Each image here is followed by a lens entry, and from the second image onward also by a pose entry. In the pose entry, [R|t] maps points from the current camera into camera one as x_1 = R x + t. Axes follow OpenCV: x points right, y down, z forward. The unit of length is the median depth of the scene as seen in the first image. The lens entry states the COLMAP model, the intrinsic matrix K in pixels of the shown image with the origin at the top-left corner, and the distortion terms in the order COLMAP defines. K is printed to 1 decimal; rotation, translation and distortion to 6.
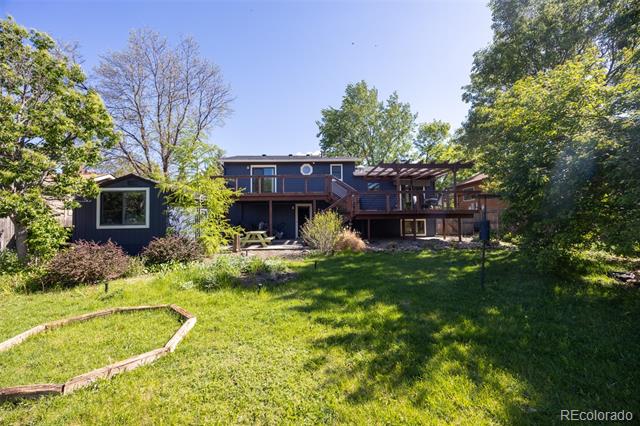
lens RADIAL K [[234.7, 0, 320.9], [0, 234.7, 227.4], [0, 0, 1]] dist [0.000370, -0.000001]
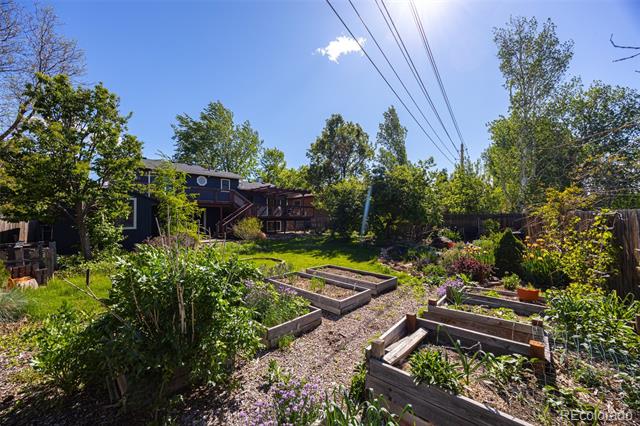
lens RADIAL K [[246.7, 0, 315.5], [0, 246.7, 213.4], [0, 0, 1]] dist [0.000598, -0.000058]
pose [[0.754996, 0.019227, 0.655448, -0.432731], [0.021170, 0.998334, -0.053671, 0.005055], [-0.655388, 0.054397, 0.753331, -0.341473]]
